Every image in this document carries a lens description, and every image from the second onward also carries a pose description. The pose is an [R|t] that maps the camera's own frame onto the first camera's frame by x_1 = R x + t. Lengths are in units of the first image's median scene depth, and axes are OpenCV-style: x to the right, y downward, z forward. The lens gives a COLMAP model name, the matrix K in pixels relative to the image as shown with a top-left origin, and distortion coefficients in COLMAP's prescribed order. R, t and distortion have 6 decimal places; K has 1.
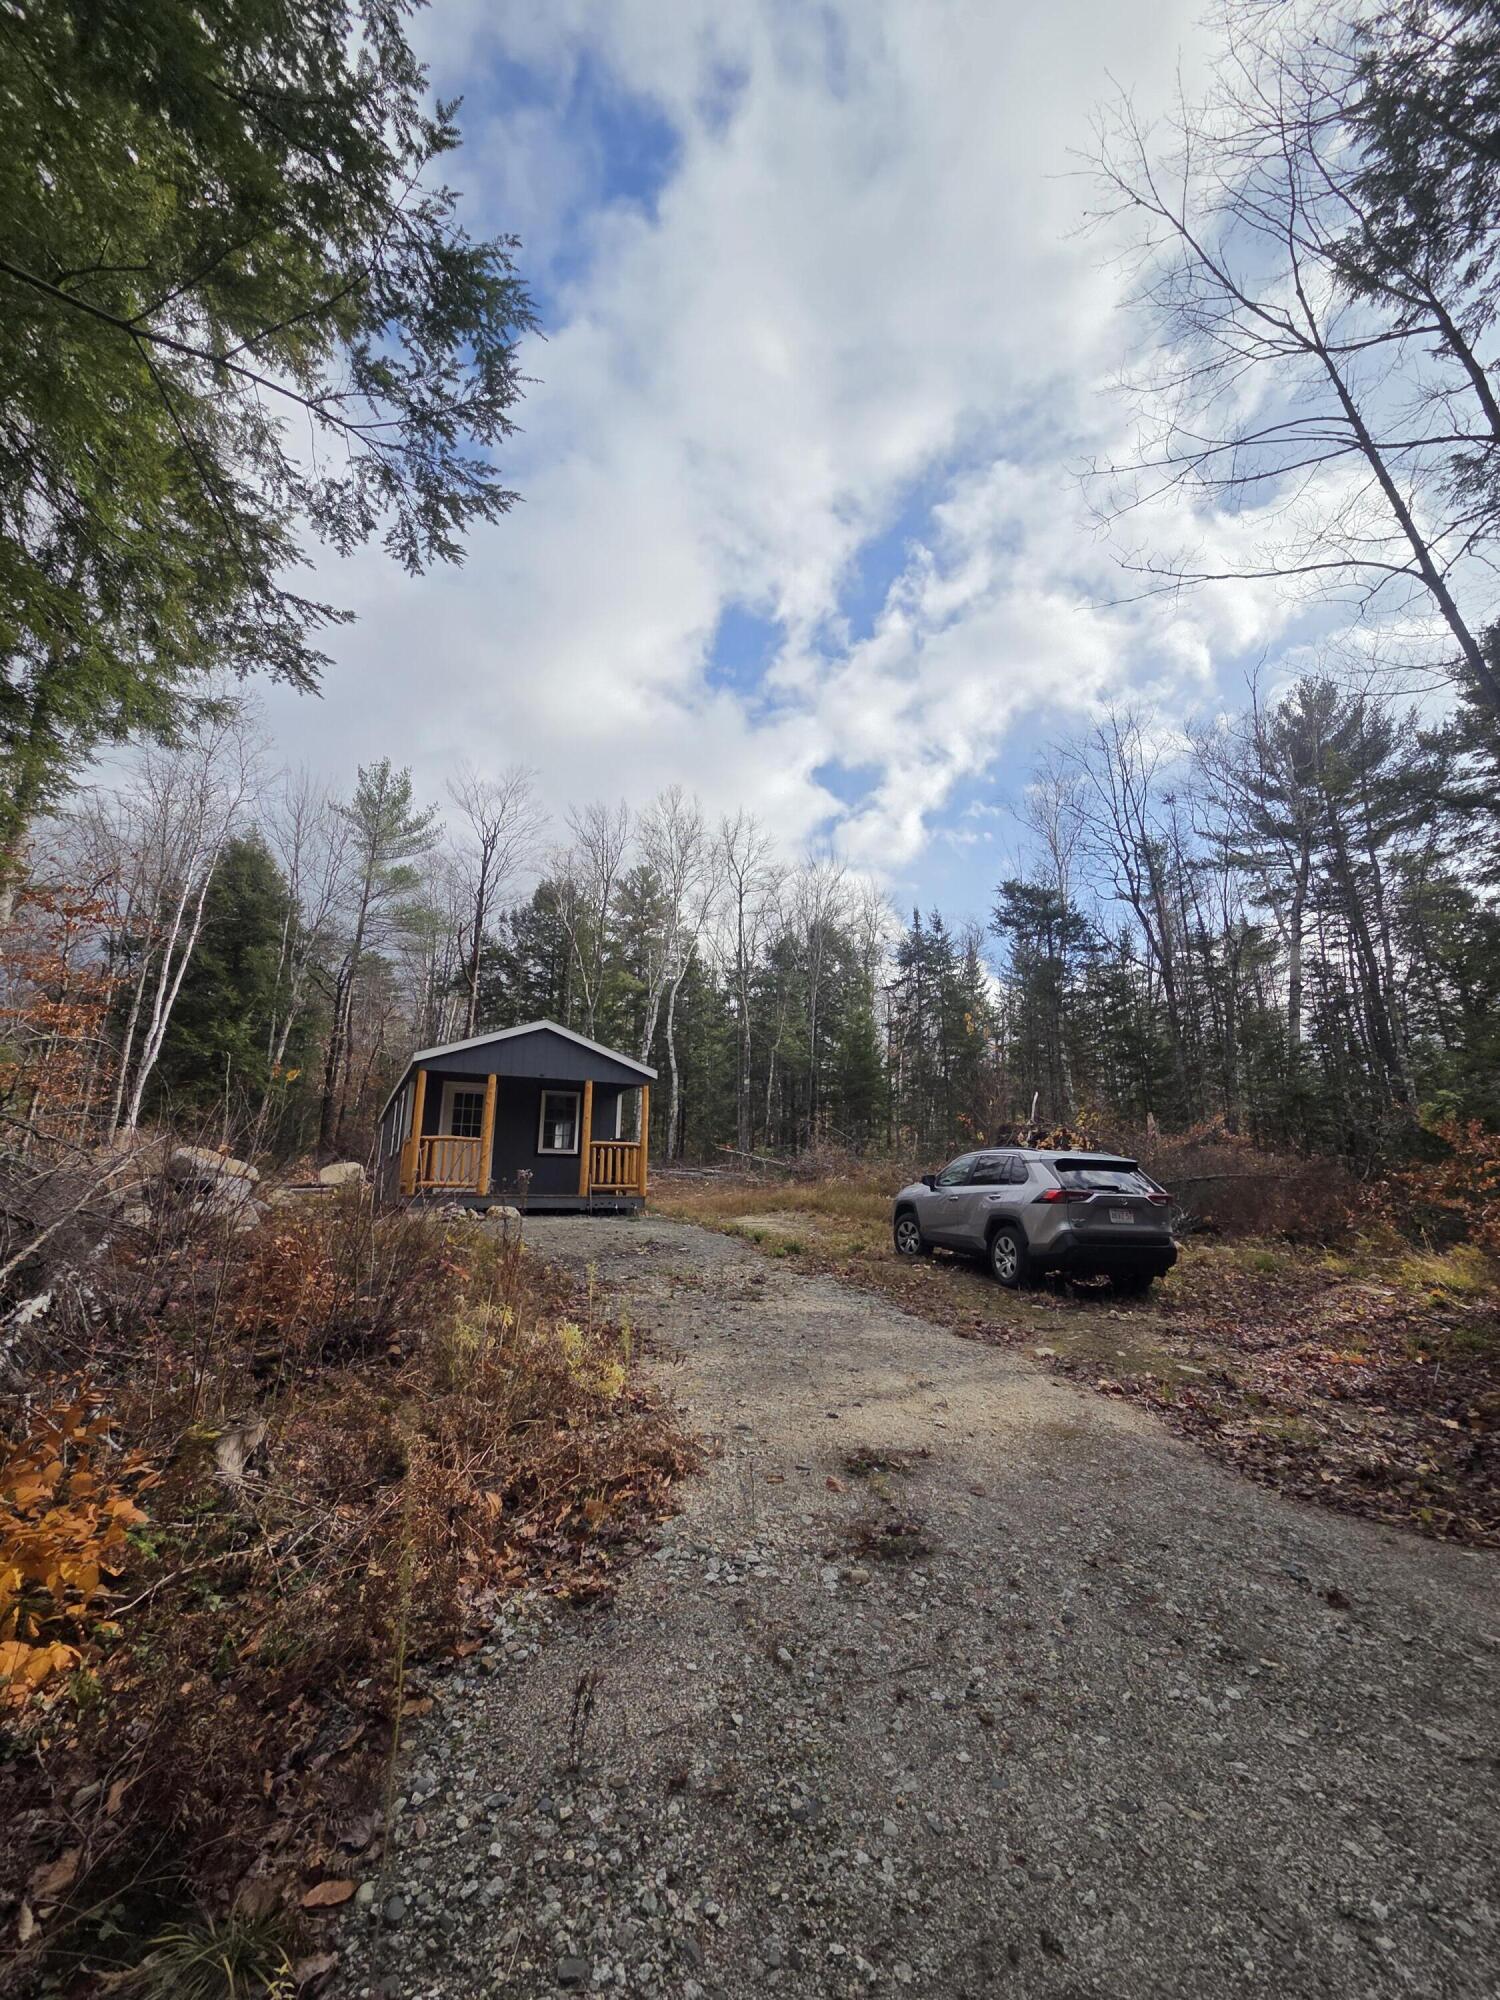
lens RADIAL K [[814.0, 0, 752.2], [0, 814.0, 994.6], [0, 0, 1]] dist [0.000832, 0.000027]
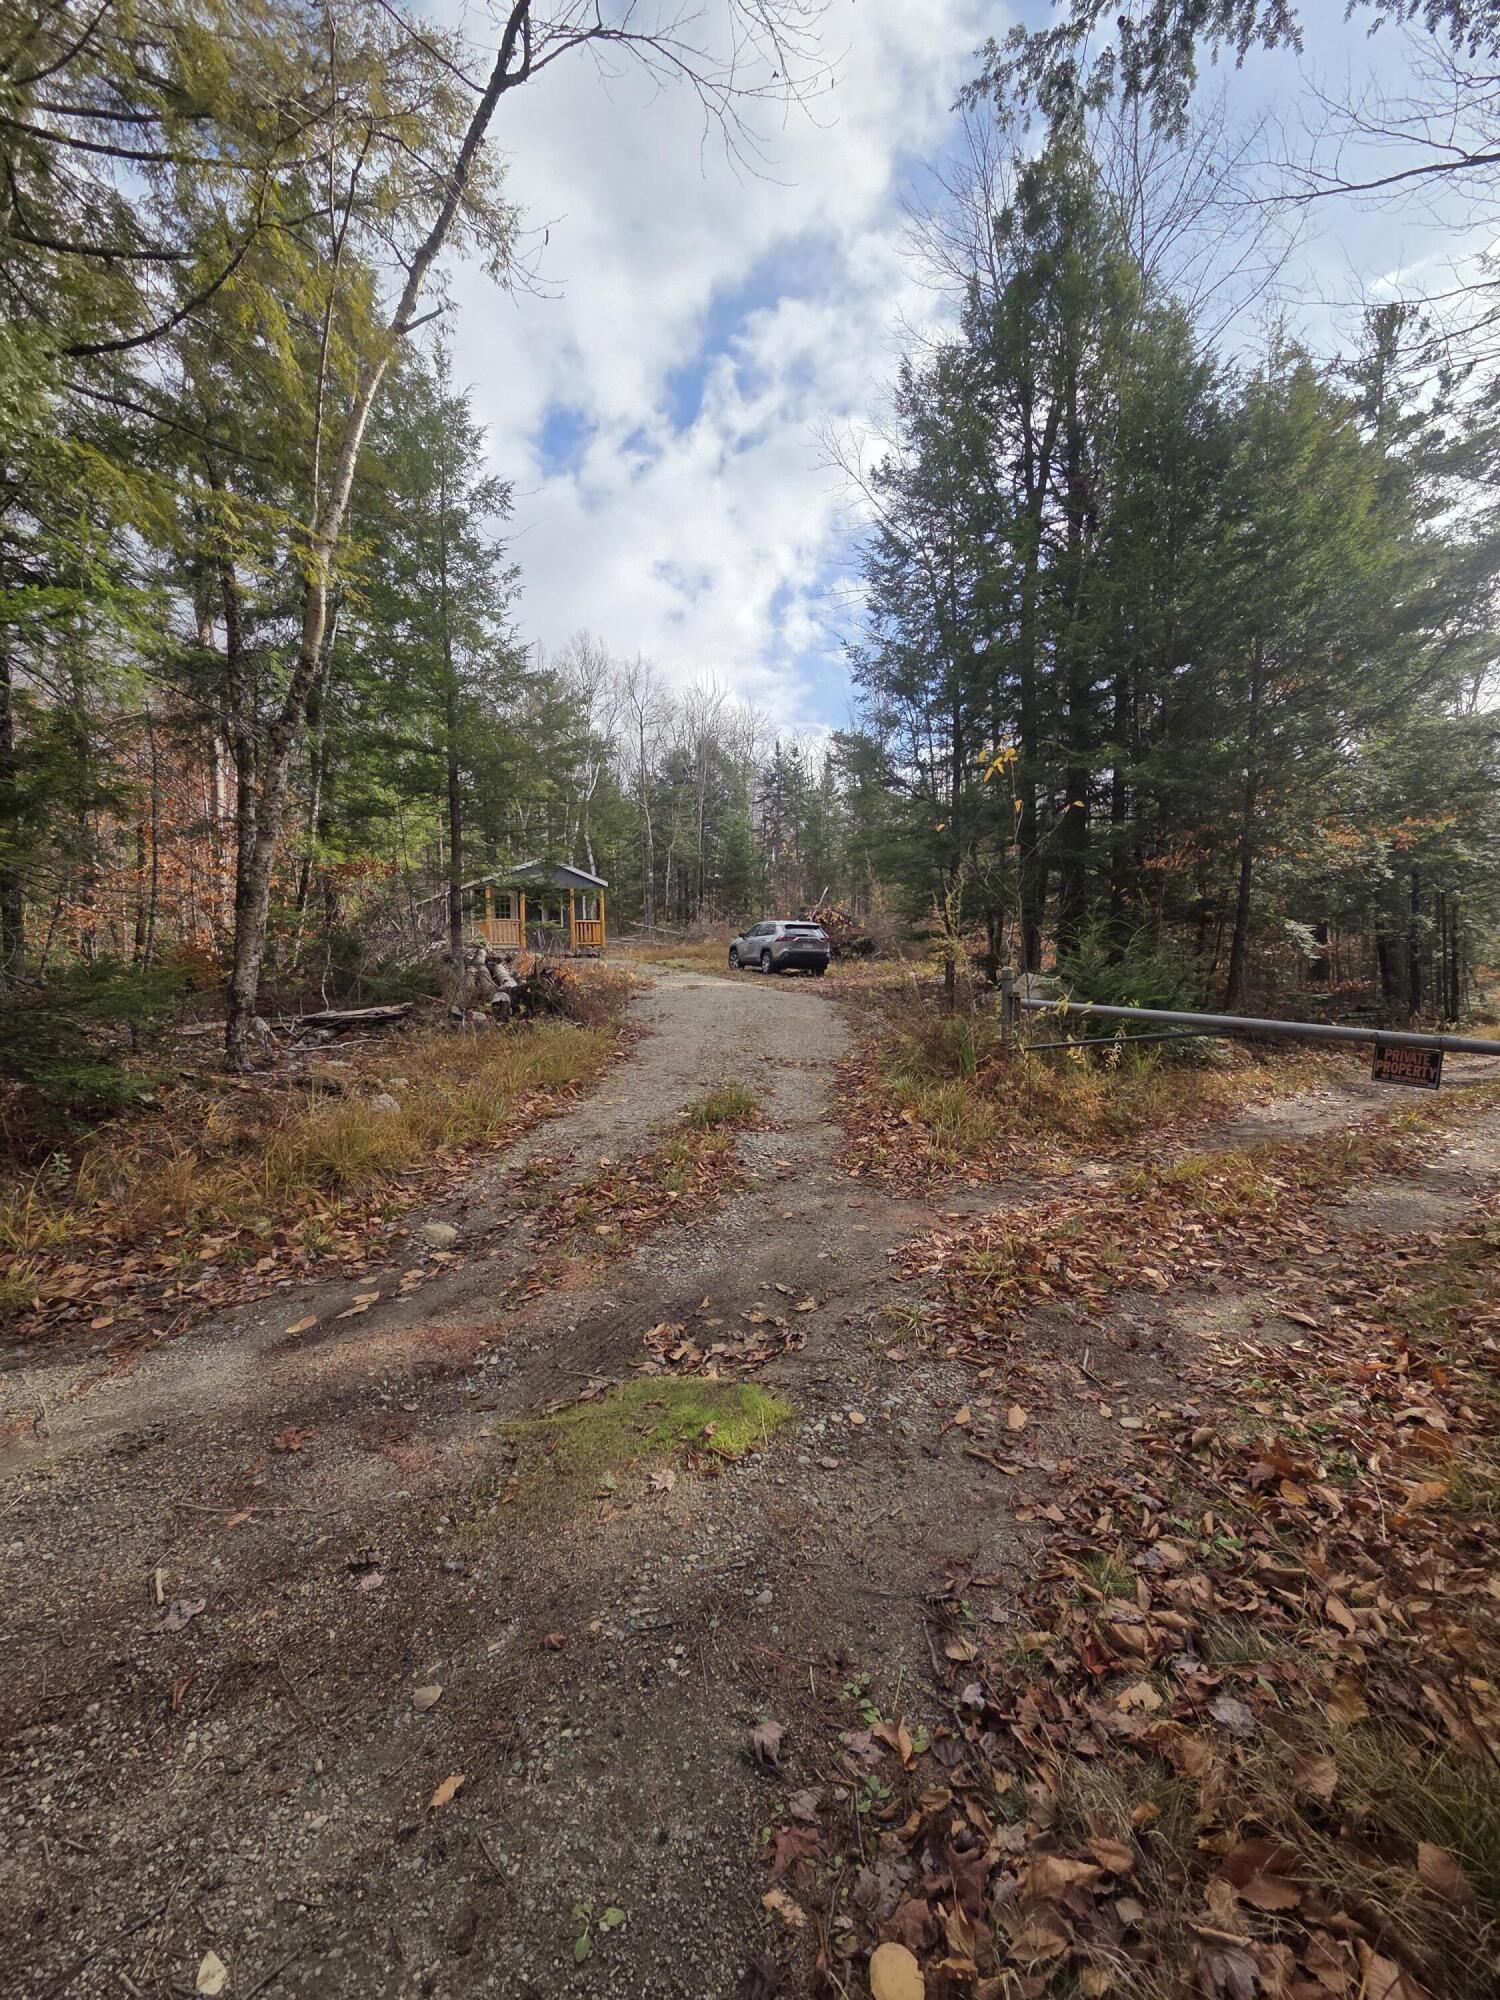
lens RADIAL K [[814.0, 0, 753.7], [0, 814.0, 997.8], [0, 0, 1]] dist [0.000832, 0.000027]
pose [[0.992003, -0.029225, 0.122784, -0.009159], [-0.005658, 0.961548, 0.274580, -0.067315], [-0.126088, -0.273079, 0.953693, -0.361661]]
